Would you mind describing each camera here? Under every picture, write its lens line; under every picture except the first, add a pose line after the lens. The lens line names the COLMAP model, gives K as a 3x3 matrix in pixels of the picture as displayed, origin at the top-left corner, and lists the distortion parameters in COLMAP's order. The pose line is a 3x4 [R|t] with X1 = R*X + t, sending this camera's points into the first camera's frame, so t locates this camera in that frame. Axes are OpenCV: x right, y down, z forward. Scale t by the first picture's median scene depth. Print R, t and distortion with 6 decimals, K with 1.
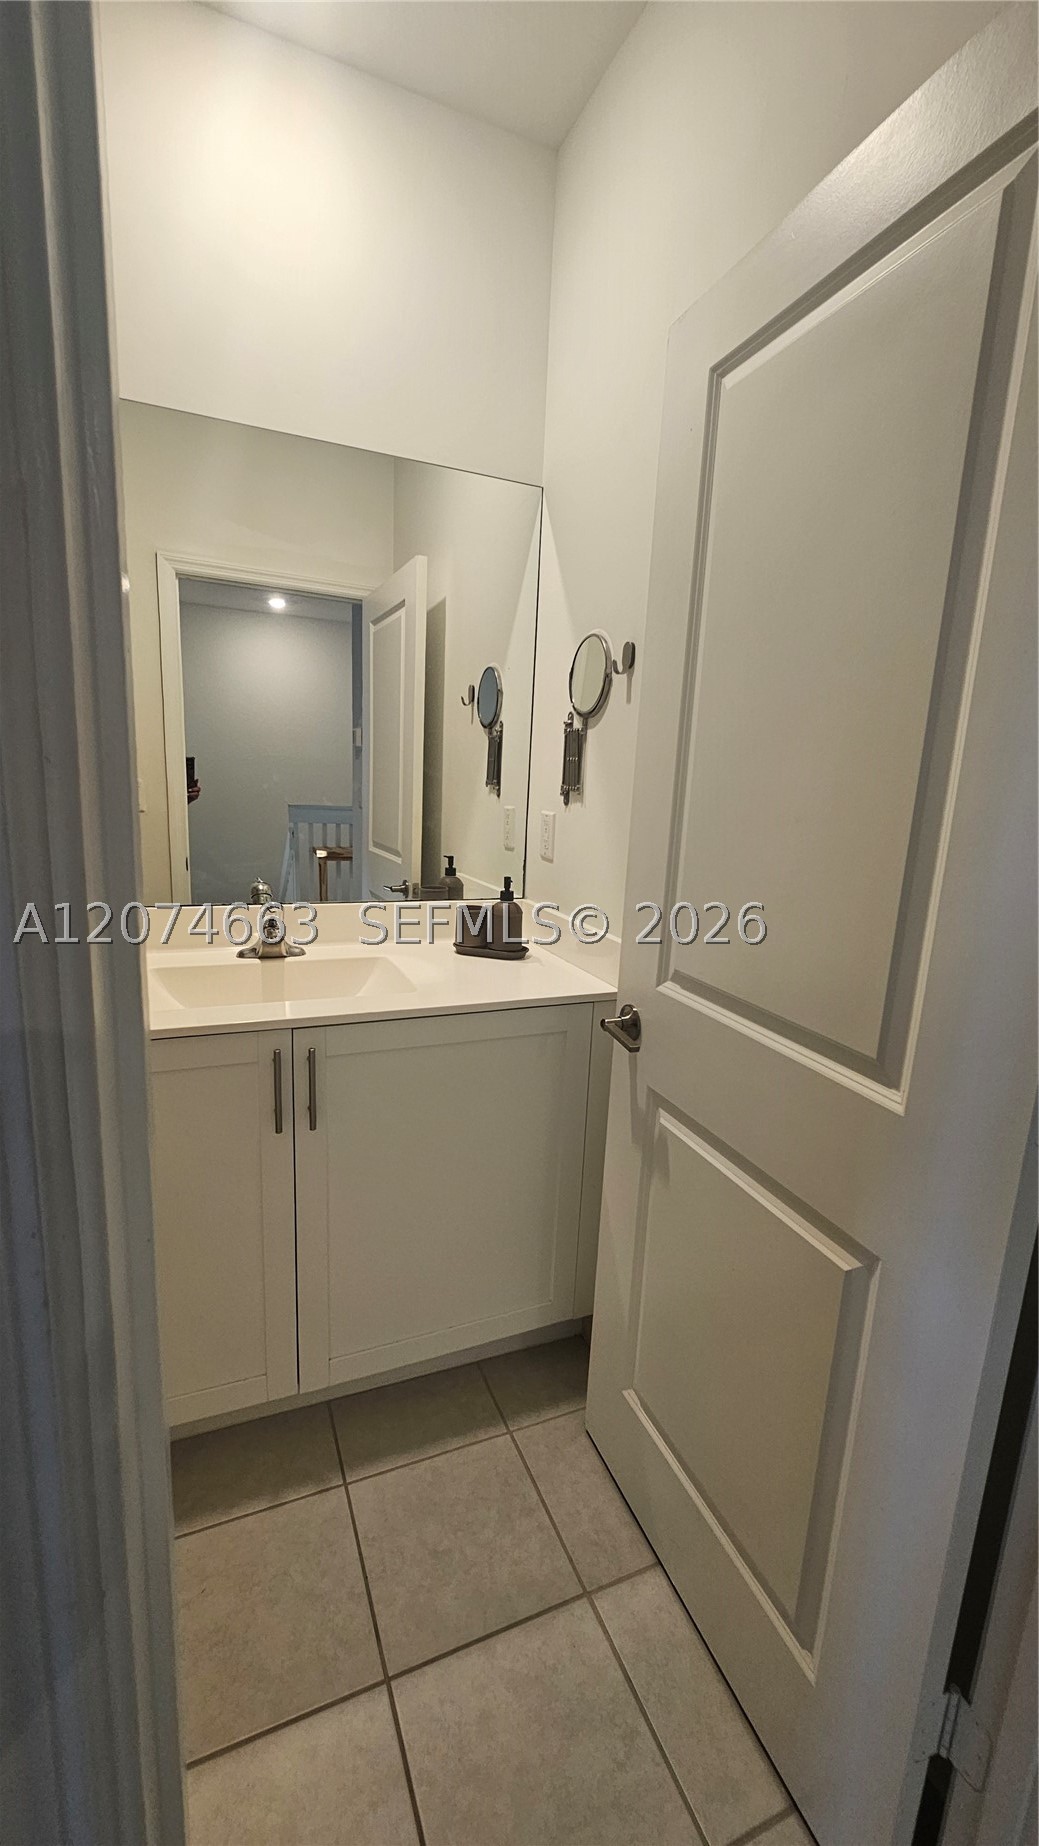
lens RADIAL K [[743.5, 0, 517.6], [0, 743.5, 918.6], [0, 0, 1]] dist [-0.001420, -0.000299]
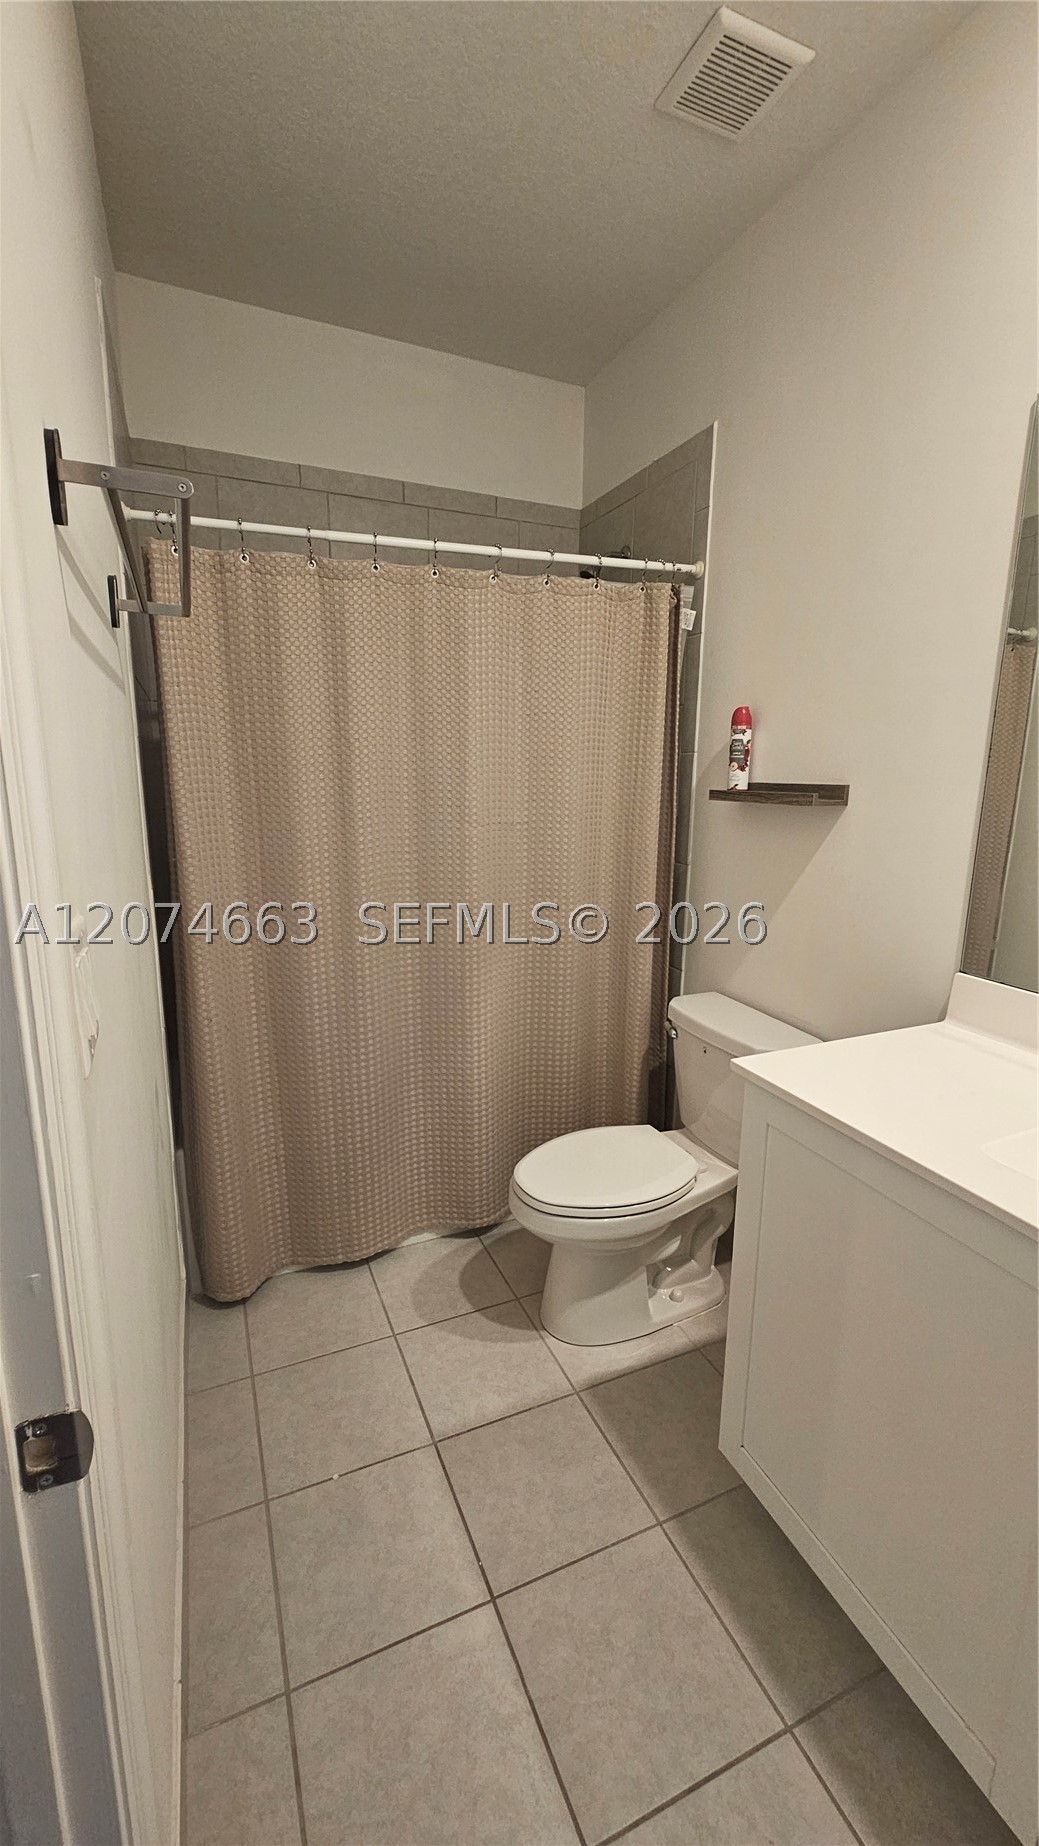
lens RADIAL K [[743.5, 0, 515.4], [0, 743.5, 923.2], [0, 0, 1]] dist [-0.001420, -0.000299]
pose [[0.010520, 0.151309, -0.988431, 0.657248], [-0.204431, 0.967933, 0.145995, -0.116523], [0.978824, 0.200530, 0.041115, 0.653059]]
